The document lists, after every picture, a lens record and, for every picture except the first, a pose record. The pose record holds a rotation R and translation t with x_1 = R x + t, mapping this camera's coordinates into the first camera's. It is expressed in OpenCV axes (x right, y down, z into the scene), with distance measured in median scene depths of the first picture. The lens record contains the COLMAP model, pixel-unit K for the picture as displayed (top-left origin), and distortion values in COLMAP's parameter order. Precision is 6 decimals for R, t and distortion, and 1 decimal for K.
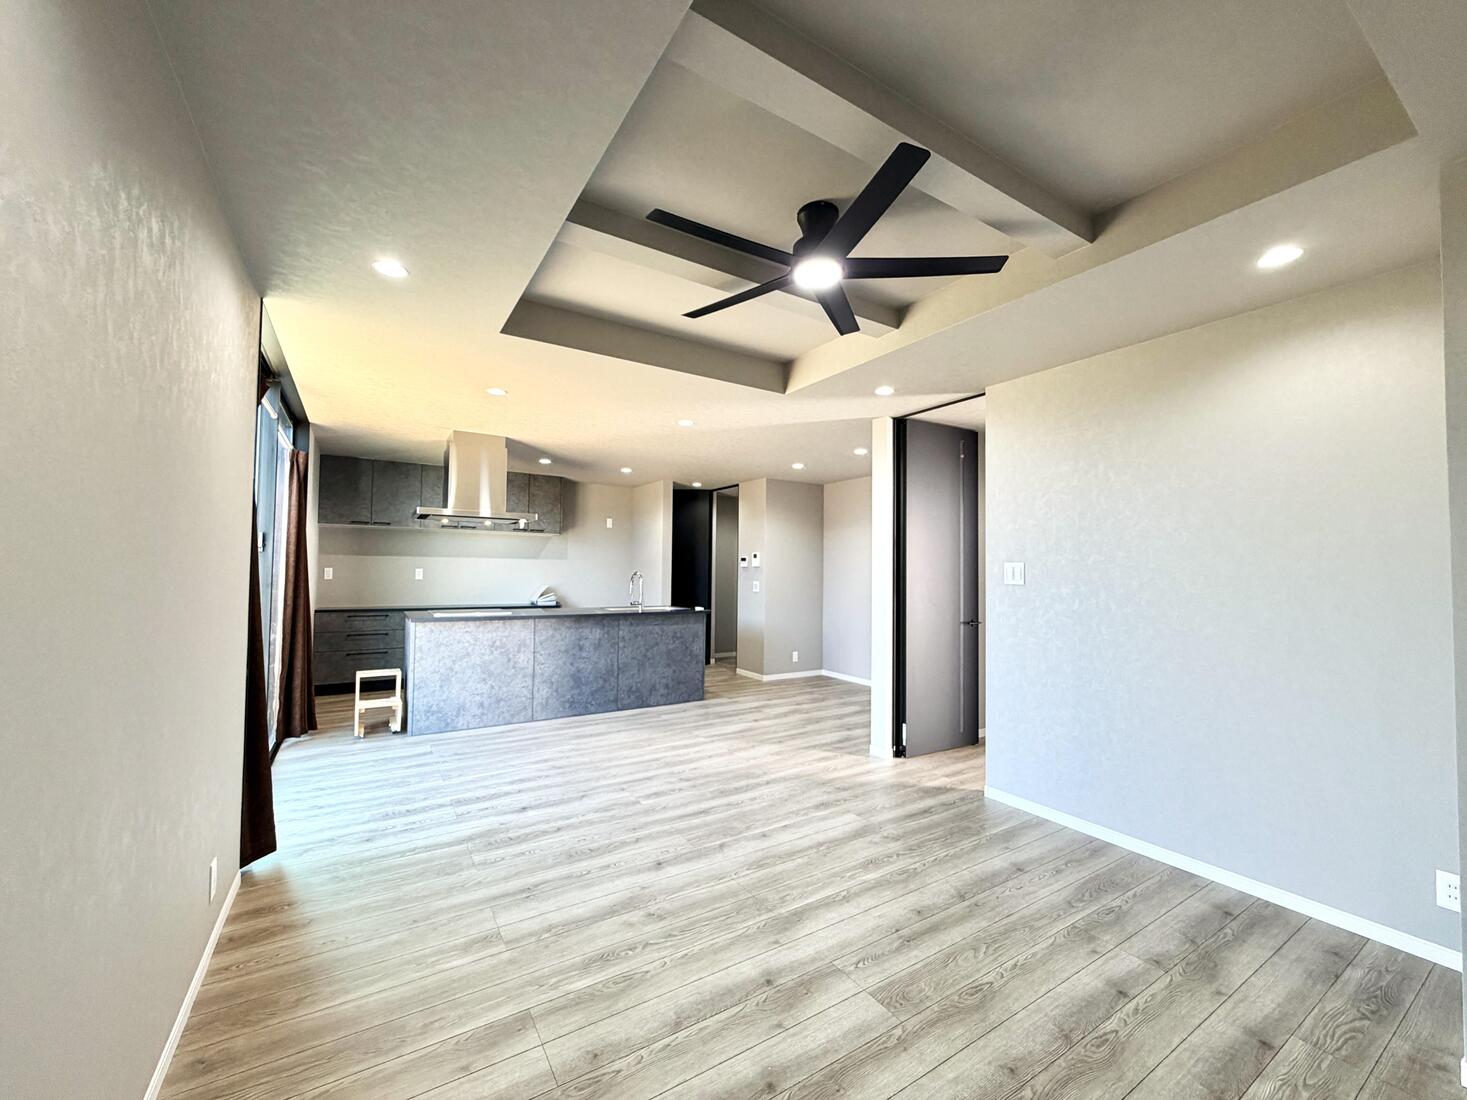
lens RADIAL K [[590.2, 0, 729.4], [0, 590.2, 553.2], [0, 0, 1]] dist [-0.007382, -0.000302]
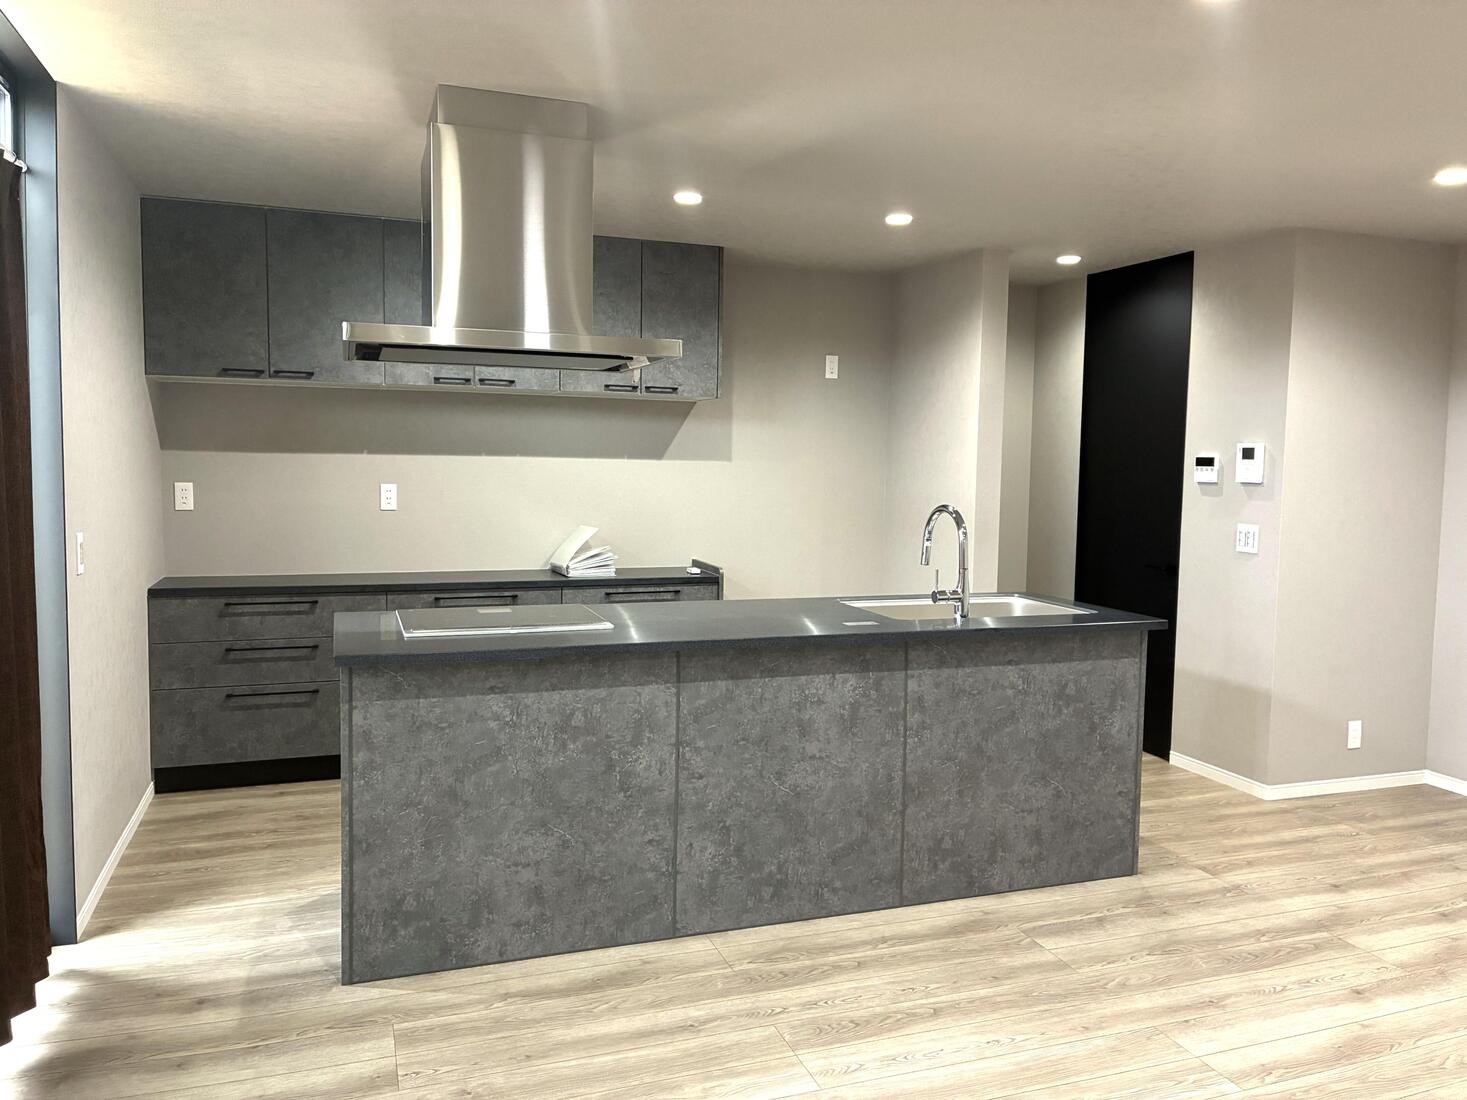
lens RADIAL K [[1109.8, 0, 735.4], [0, 1109.8, 544.1], [0, 0, 1]] dist [0.006080, -0.002205]
pose [[0.976043, 0.021568, -0.216507, -0.151195], [0.001496, 0.994386, 0.105806, -0.016574], [0.217574, -0.103595, 0.970531, 0.367267]]
